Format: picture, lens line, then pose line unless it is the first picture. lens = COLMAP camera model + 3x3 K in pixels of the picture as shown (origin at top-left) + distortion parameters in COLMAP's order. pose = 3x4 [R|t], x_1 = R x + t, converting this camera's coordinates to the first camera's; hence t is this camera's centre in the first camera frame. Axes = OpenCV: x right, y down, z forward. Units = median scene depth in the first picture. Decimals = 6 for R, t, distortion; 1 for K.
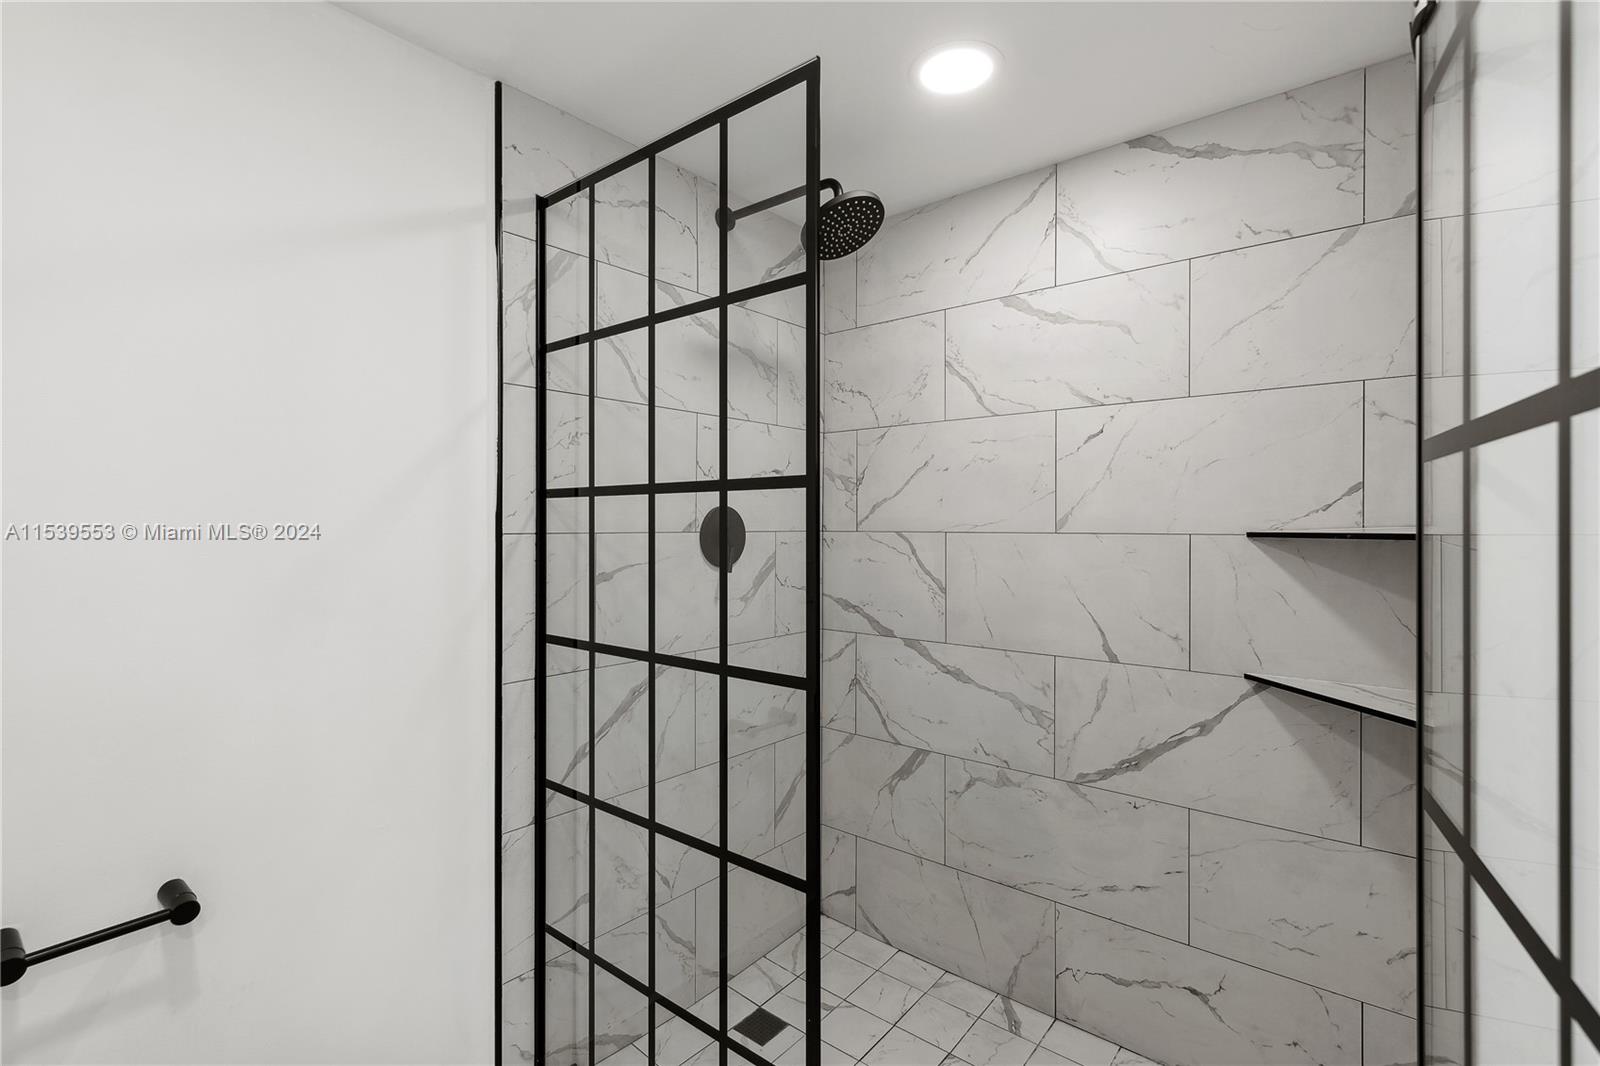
lens RADIAL K [[735.0, 0, 798.2], [0, 735.0, 528.7], [0, 0, 1]] dist [0.010683, -0.000059]
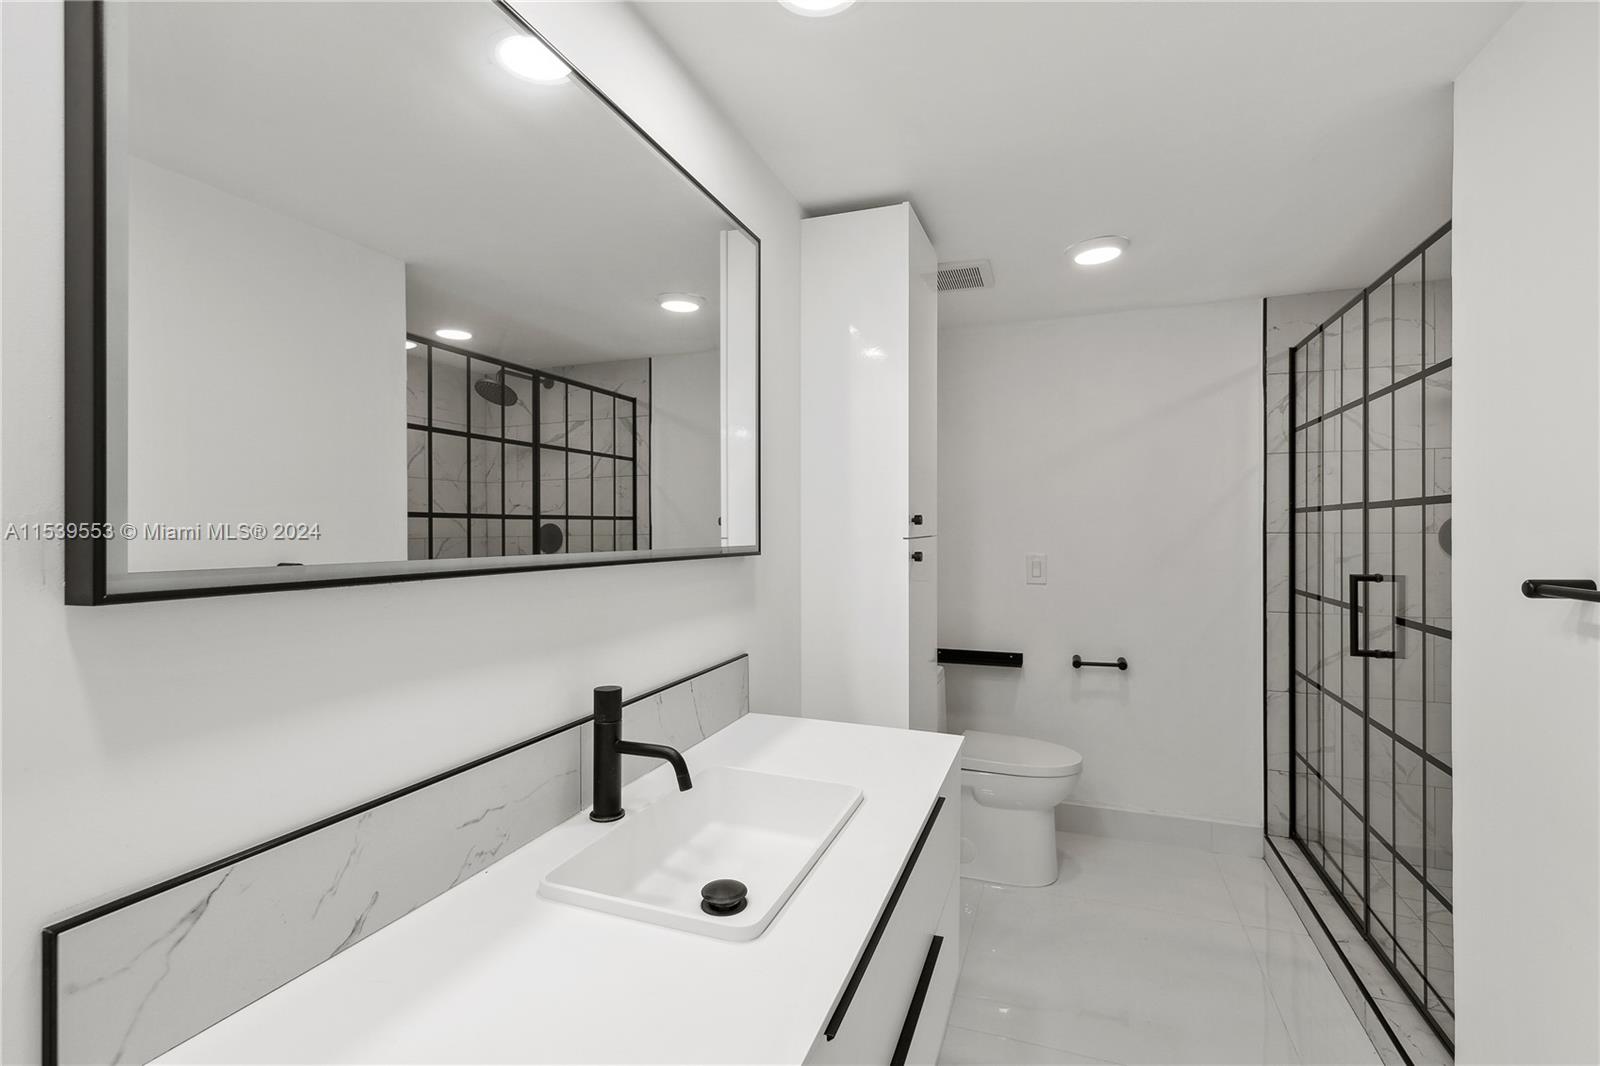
lens RADIAL K [[735.0, 0, 798.2], [0, 735.0, 528.7], [0, 0, 1]] dist [0.010683, -0.000059]
pose [[0.302612, -0.000584, -0.953114, 1.018998], [-0.004005, 0.999990, -0.001884, 0.004578], [0.953105, 0.004387, 0.302607, -0.710335]]
